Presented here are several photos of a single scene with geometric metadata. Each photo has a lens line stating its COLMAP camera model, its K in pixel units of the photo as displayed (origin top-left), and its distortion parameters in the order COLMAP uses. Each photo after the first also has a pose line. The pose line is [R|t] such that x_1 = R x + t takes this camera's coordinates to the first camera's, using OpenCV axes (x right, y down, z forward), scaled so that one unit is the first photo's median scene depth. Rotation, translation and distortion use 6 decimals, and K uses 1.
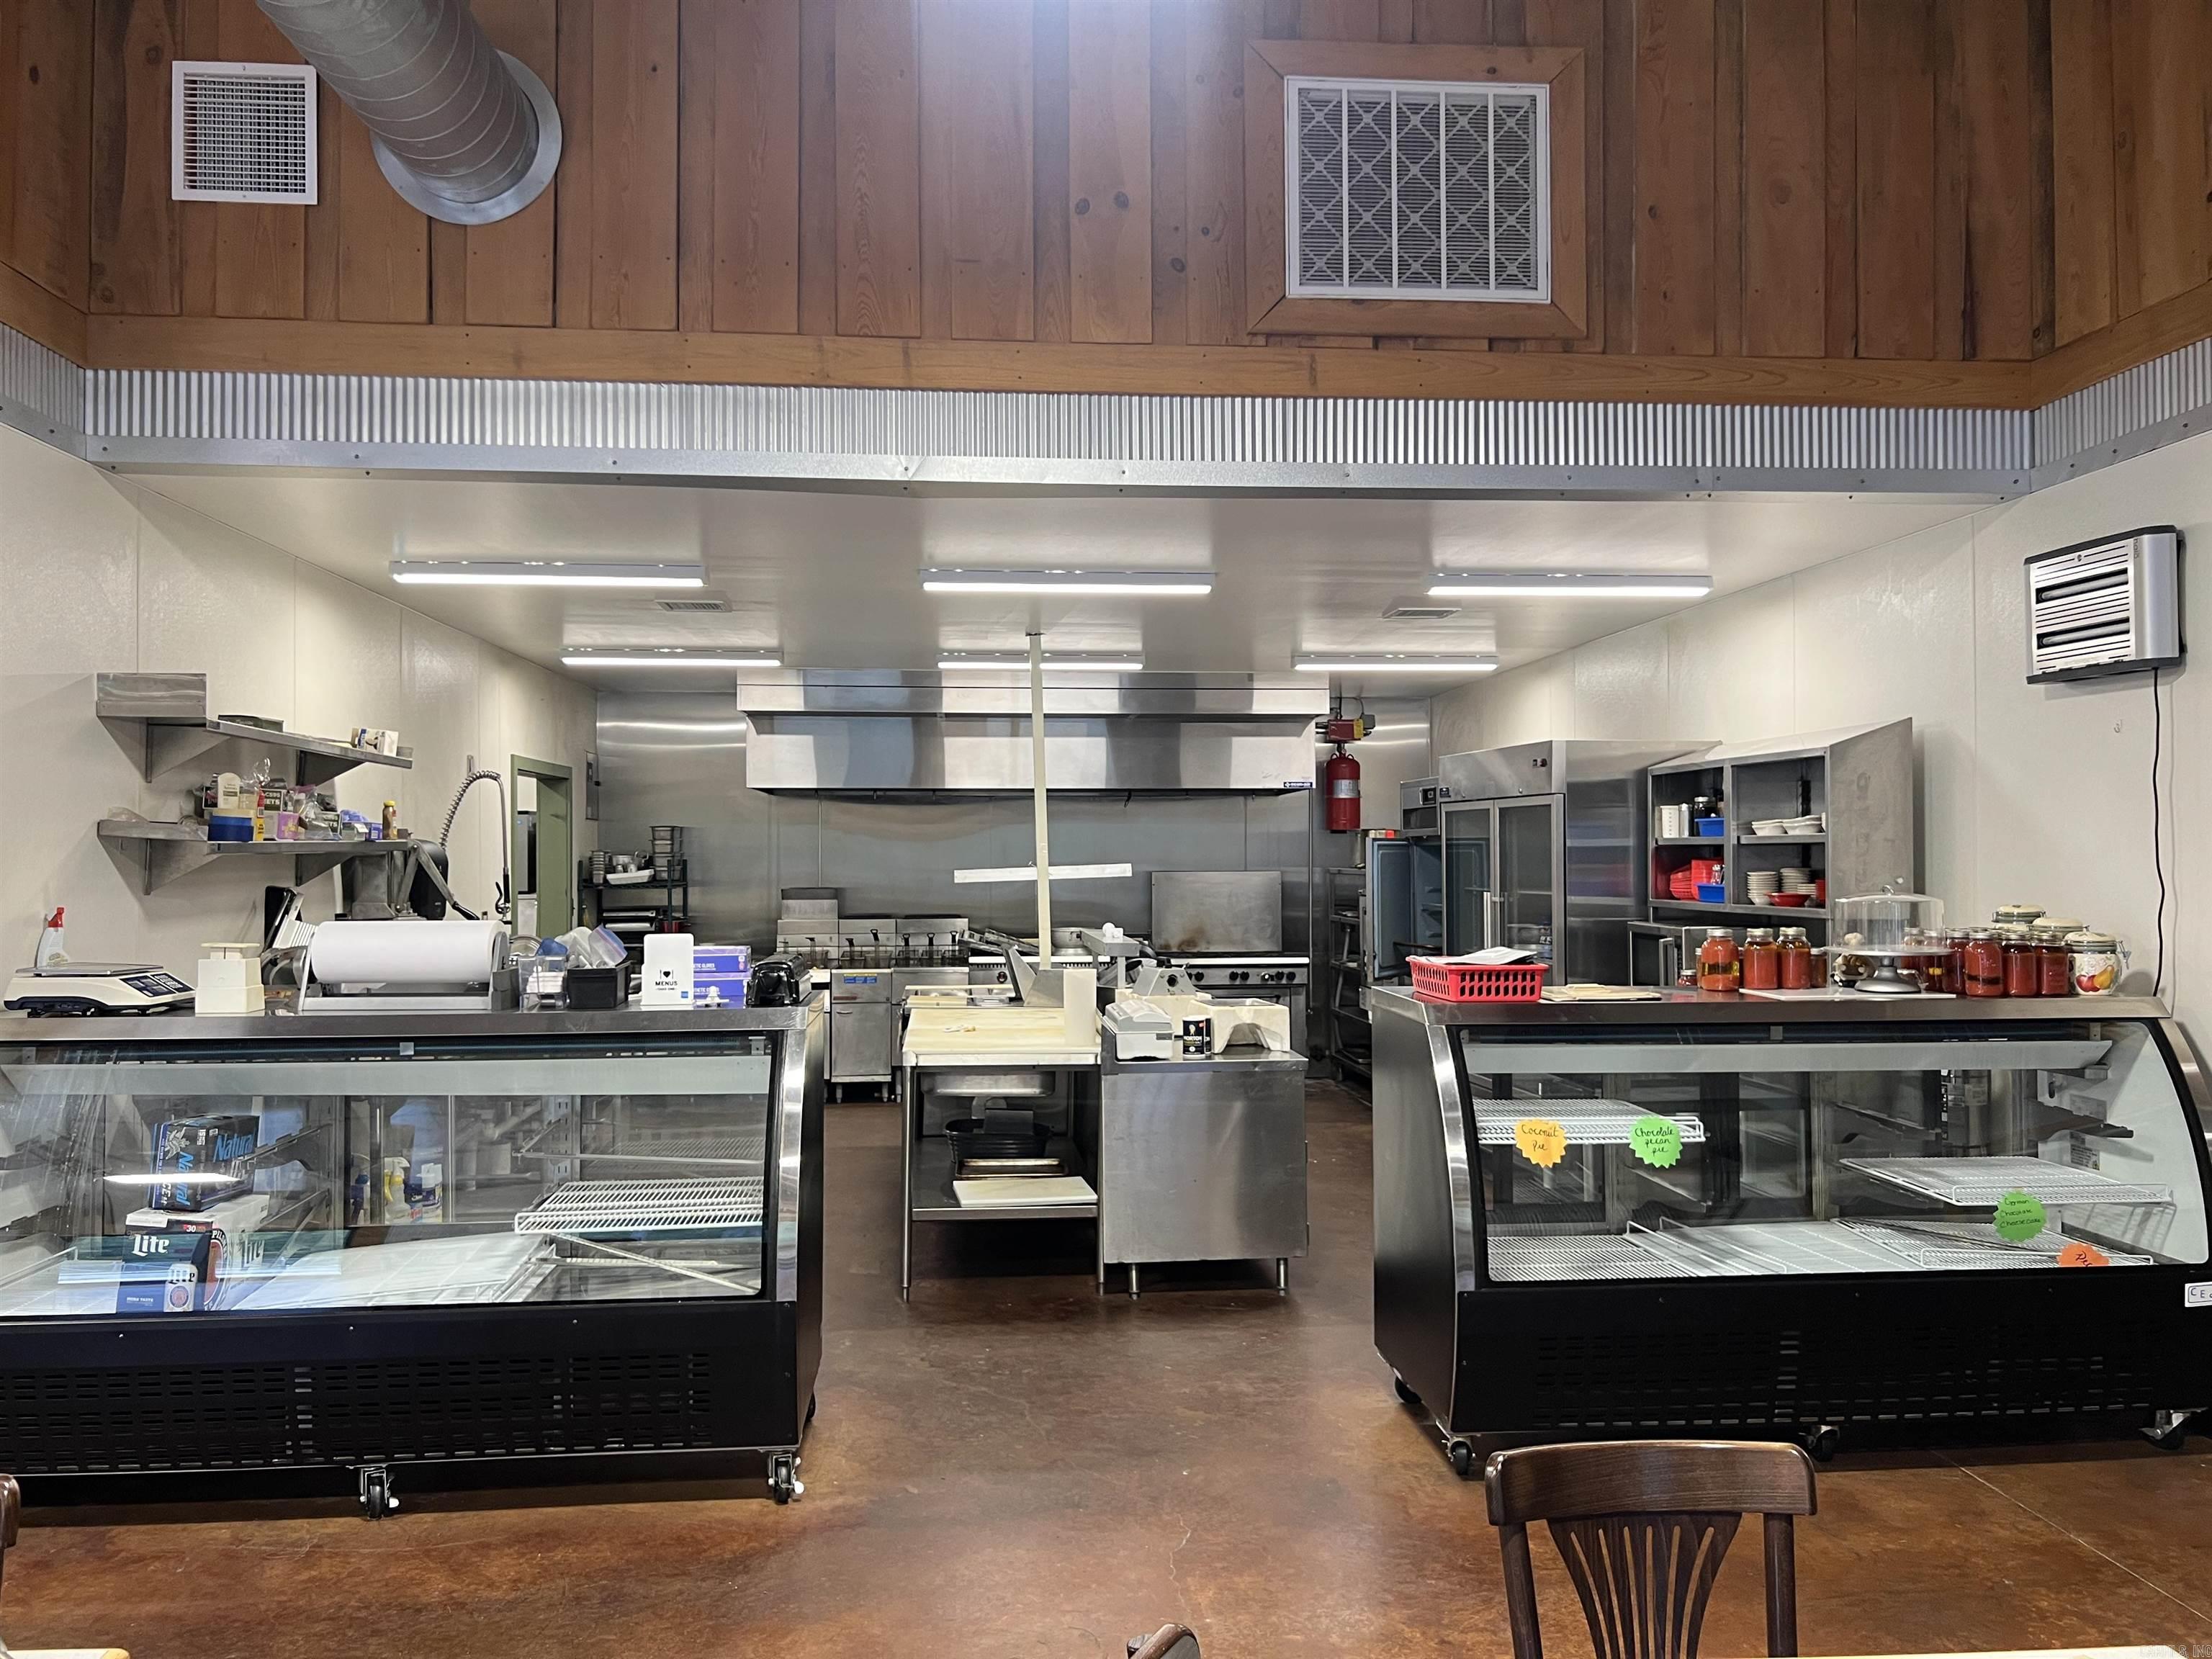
lens RADIAL K [[1677.8, 0, 1106.0], [0, 1677.8, 829.5], [0, 0, 1]] dist [0.096374, -0.116483]
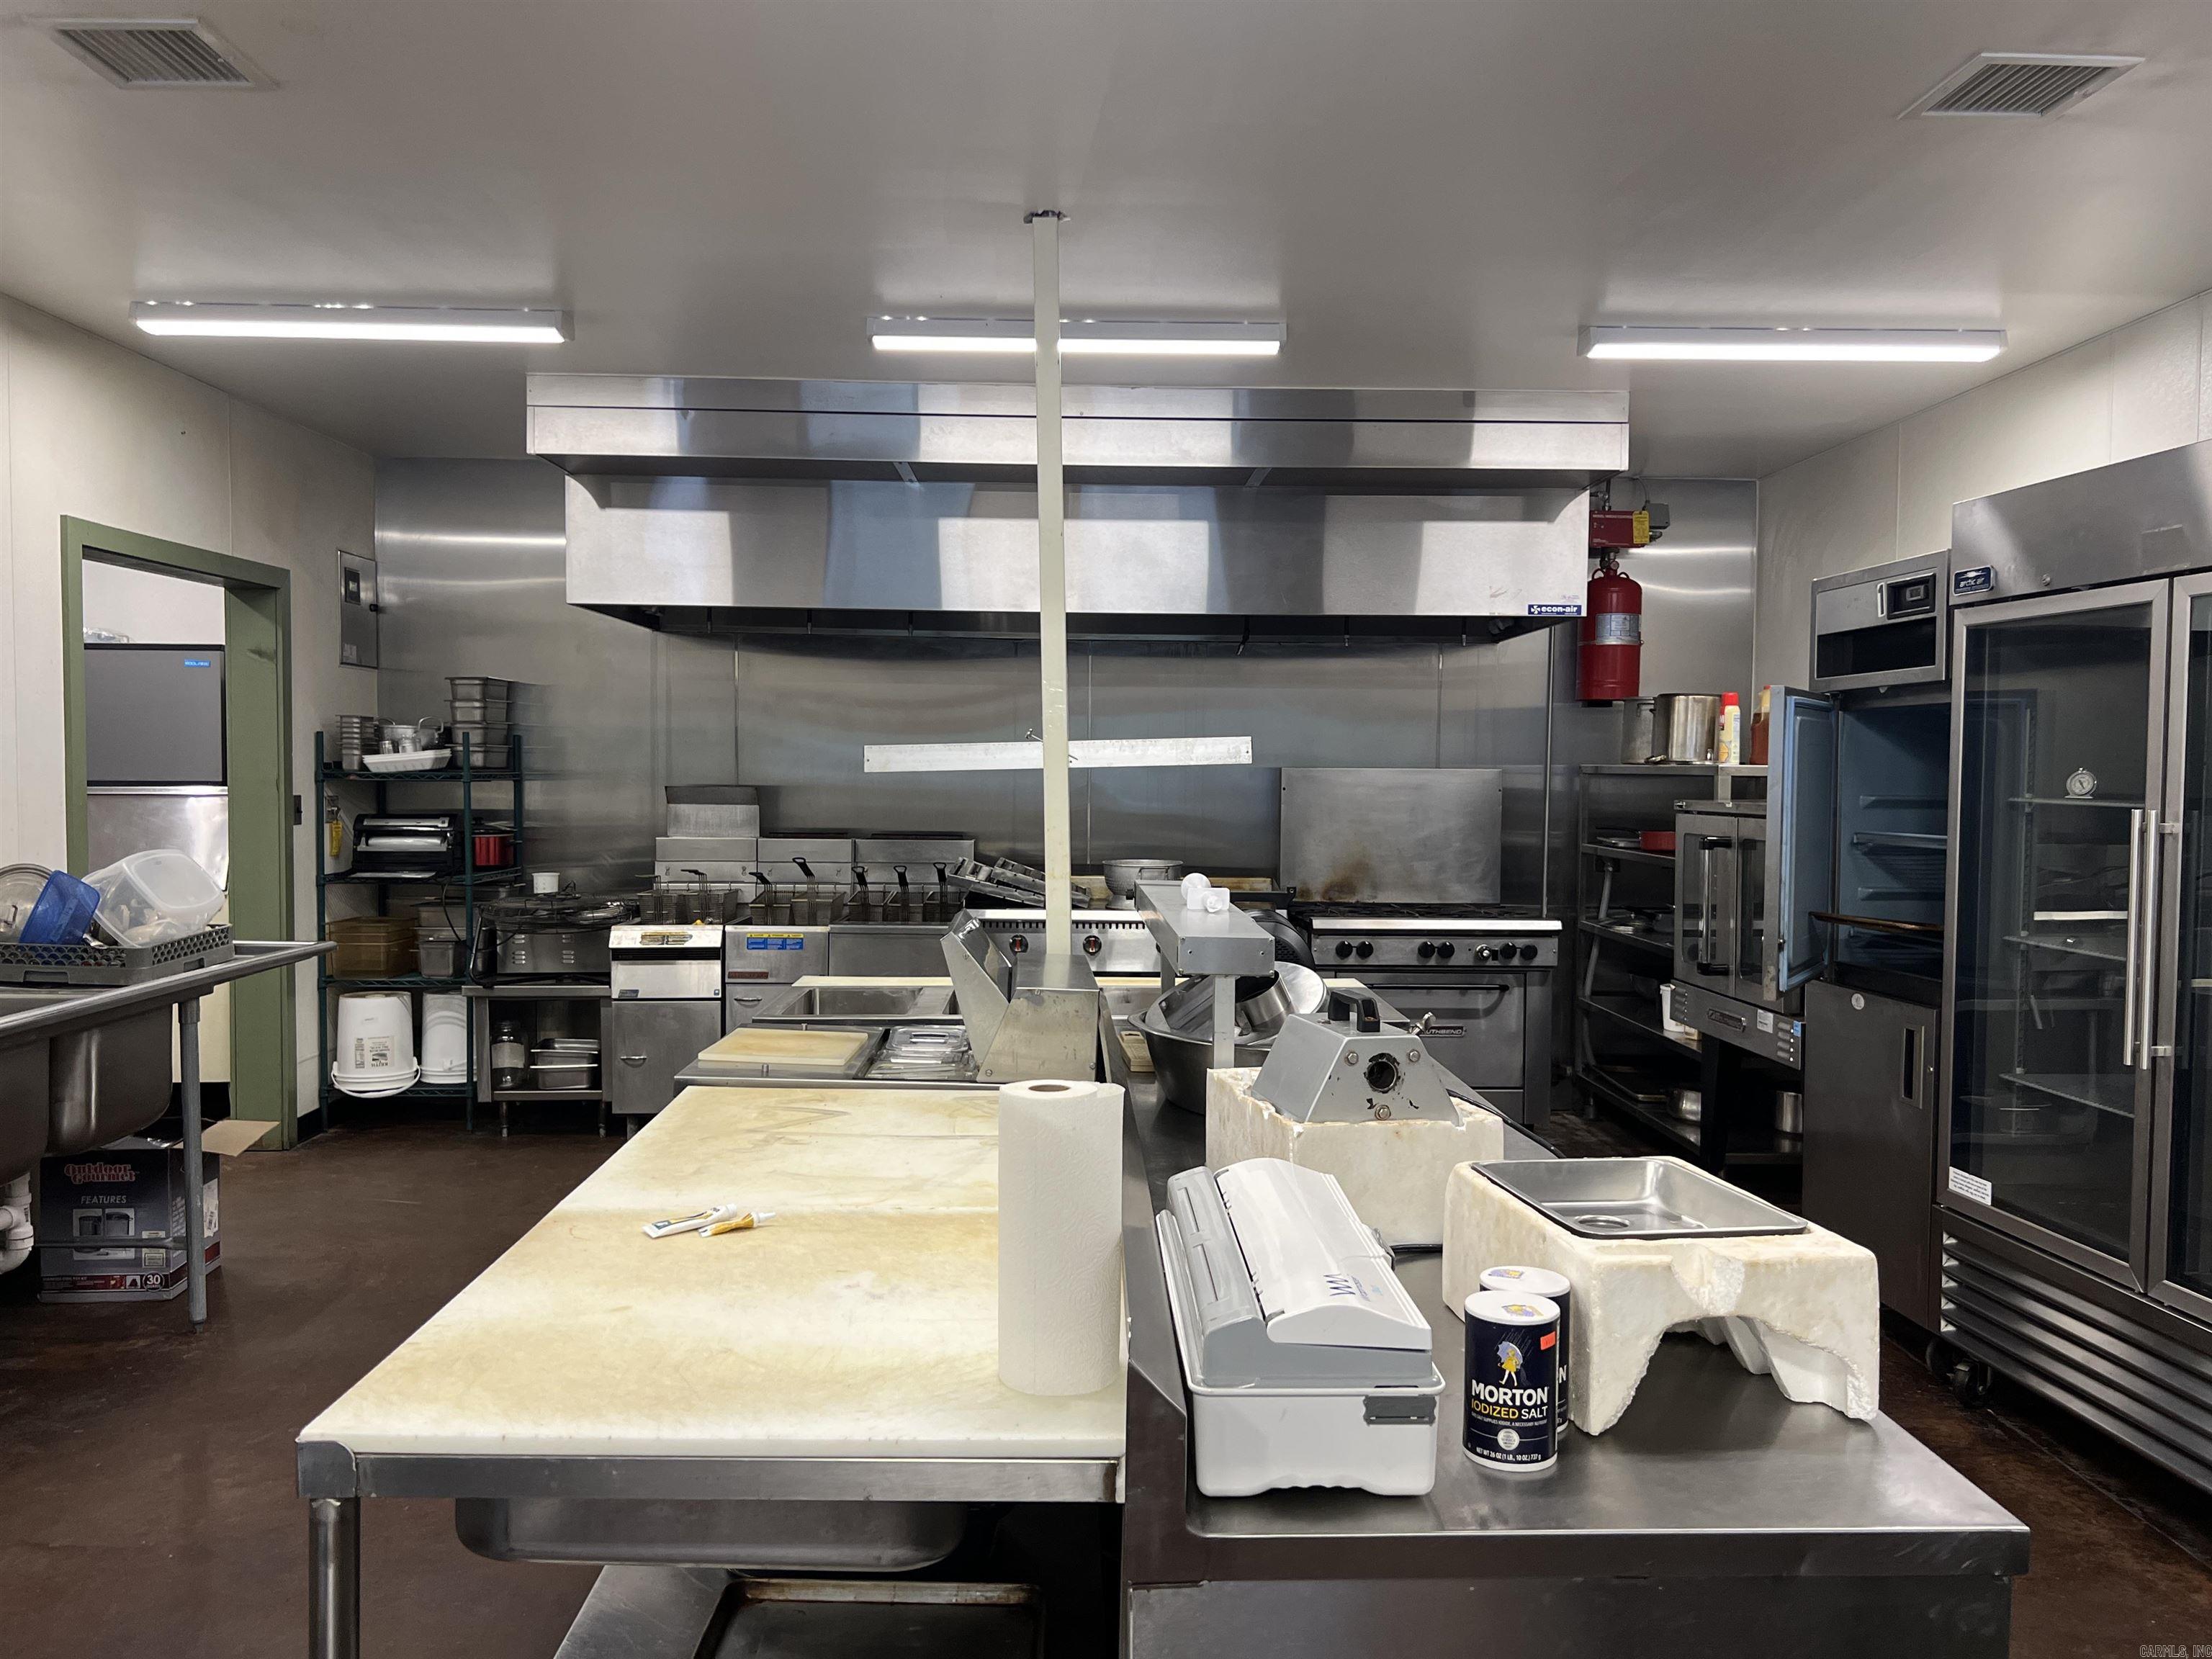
lens RADIAL K [[1677.8, 0, 1106.0], [0, 1677.8, 829.5], [0, 0, 1]] dist [0.096374, -0.116483]
pose [[0.997787, 0.016341, -0.064458, 0.004310], [-0.012826, 0.998428, 0.054564, 0.016634], [0.065249, -0.053616, 0.996428, 0.422657]]
